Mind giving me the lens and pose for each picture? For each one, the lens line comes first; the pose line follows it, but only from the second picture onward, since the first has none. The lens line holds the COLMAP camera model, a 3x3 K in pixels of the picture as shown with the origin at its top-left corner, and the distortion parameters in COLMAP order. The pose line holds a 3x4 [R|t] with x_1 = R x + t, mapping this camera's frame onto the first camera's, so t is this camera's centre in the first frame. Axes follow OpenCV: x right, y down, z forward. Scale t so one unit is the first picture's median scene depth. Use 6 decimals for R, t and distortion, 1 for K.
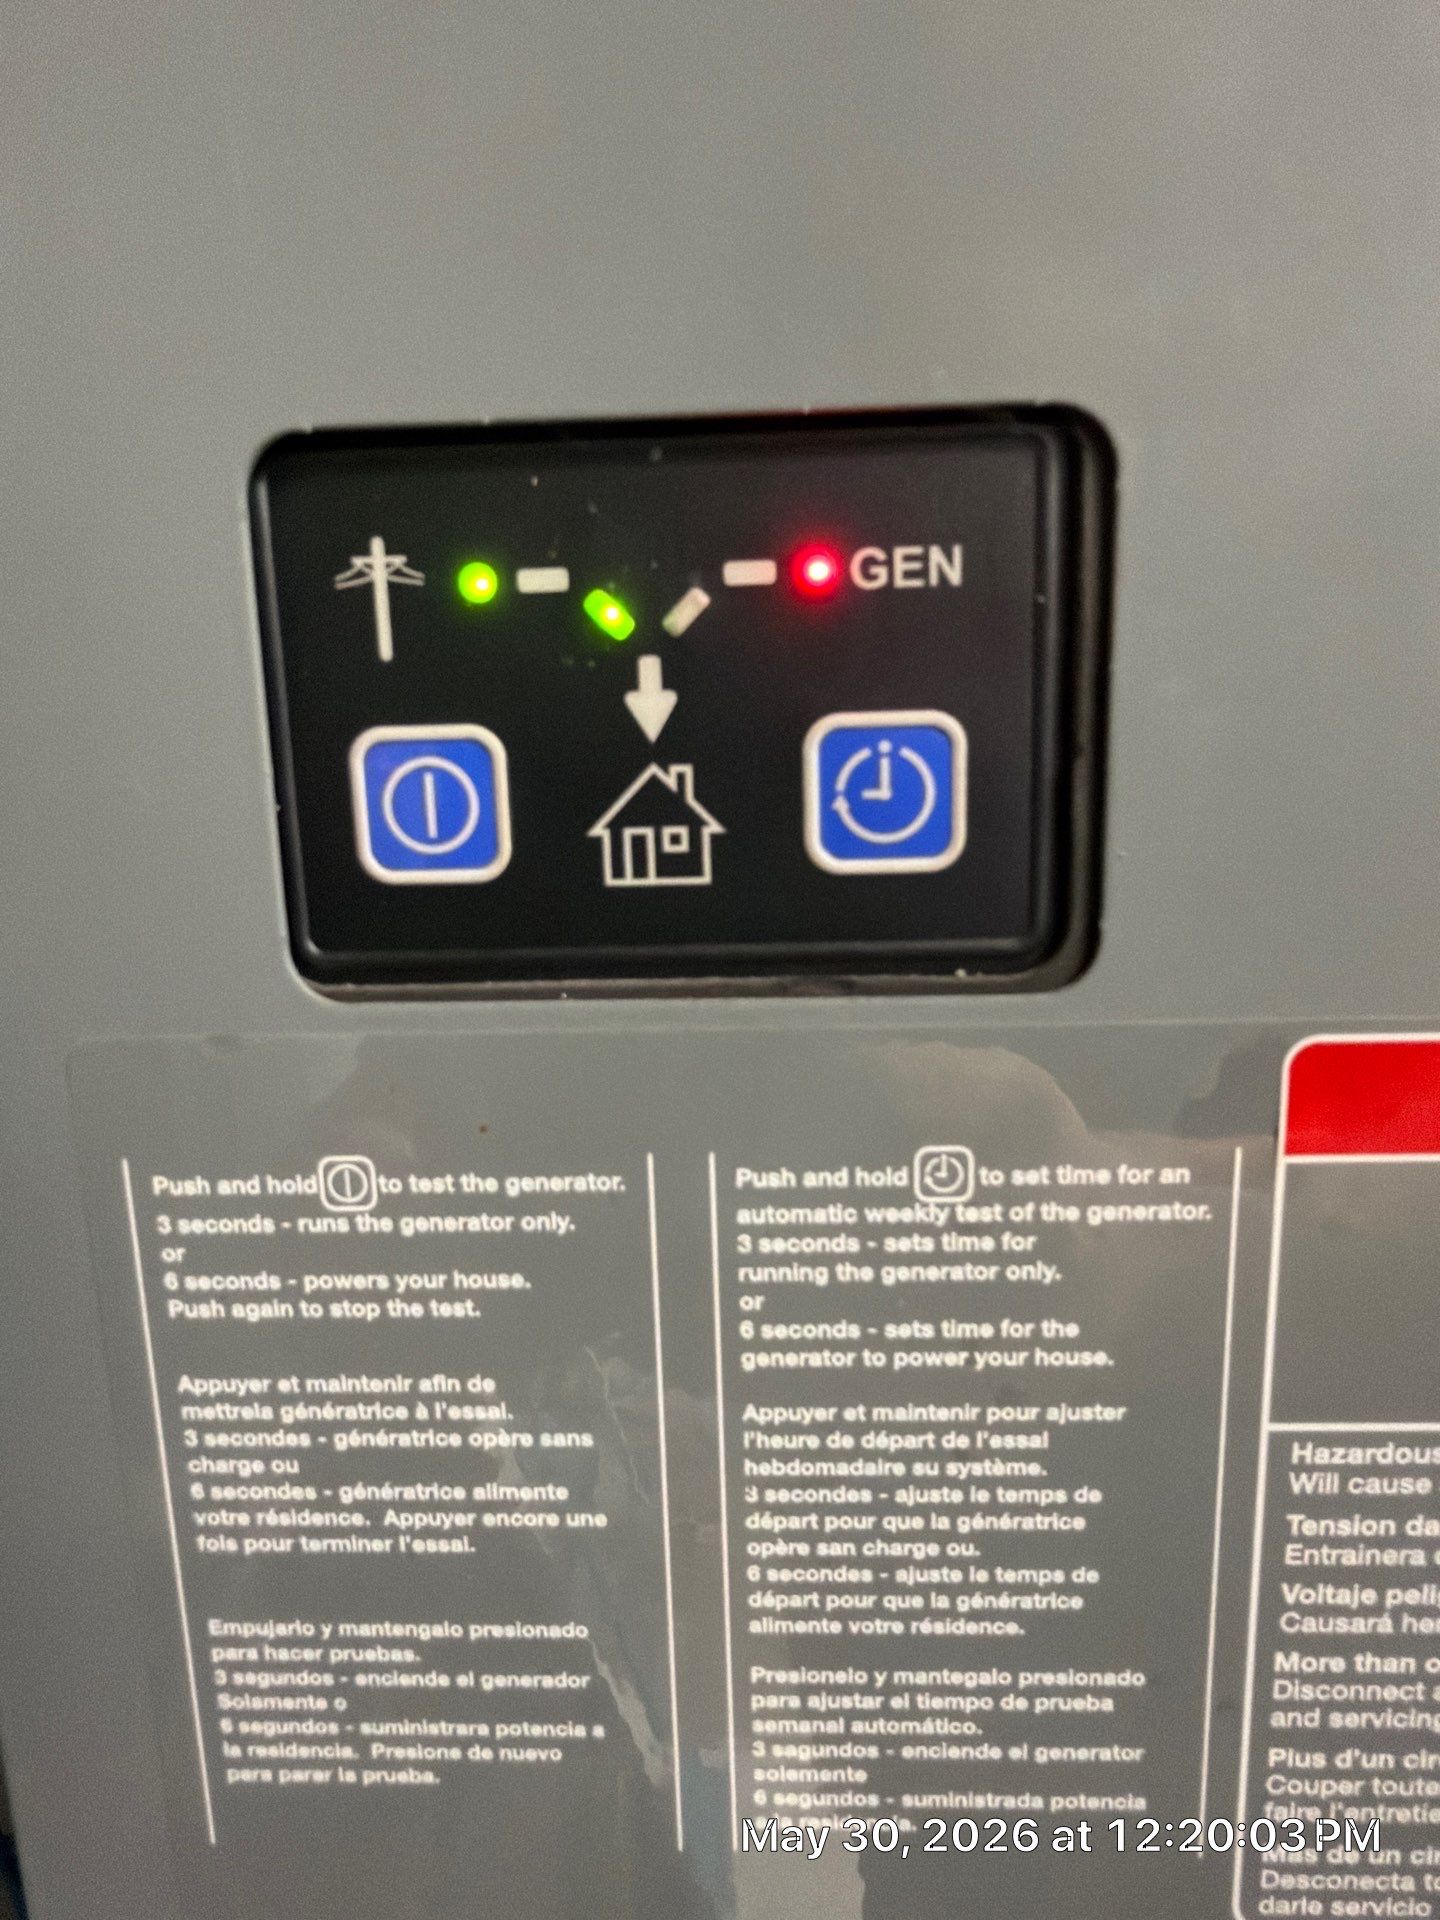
lens RADIAL K [[1349.6, 0, 722.2], [0, 1349.6, 957.2], [0, 0, 1]] dist [0.007759, -0.022018]
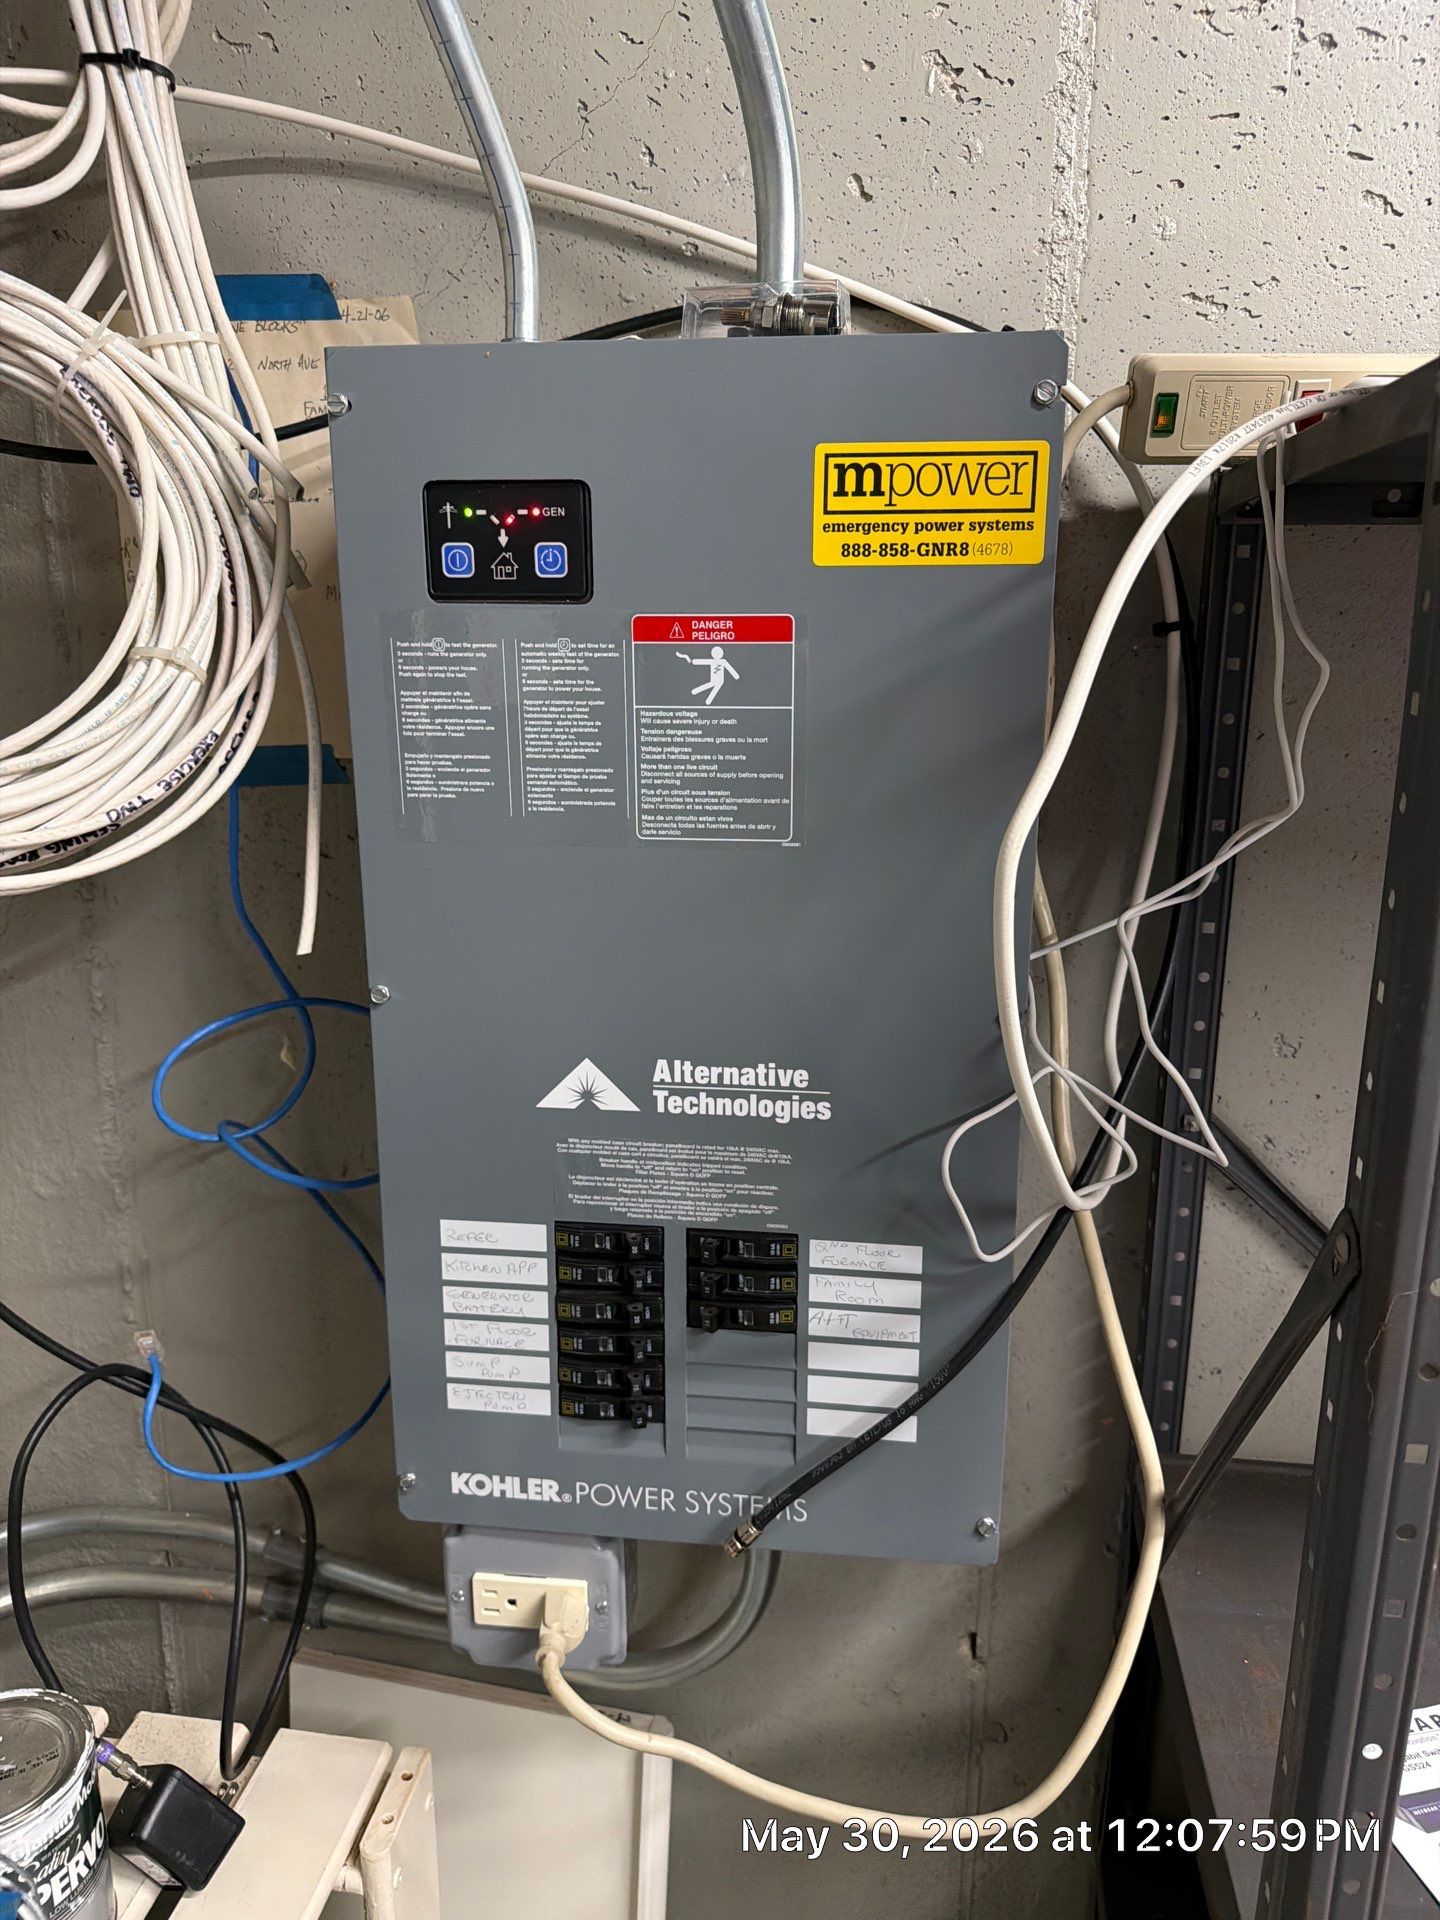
lens RADIAL K [[1349.6, 0, 716.0], [0, 1349.6, 963.5], [0, 0, 1]] dist [0.007759, -0.022018]
pose [[0.995566, 0.055817, -0.075709, 1.069334], [-0.047656, 0.993264, 0.105622, 0.714214], [0.081095, -0.101546, 0.991520, -3.585834]]
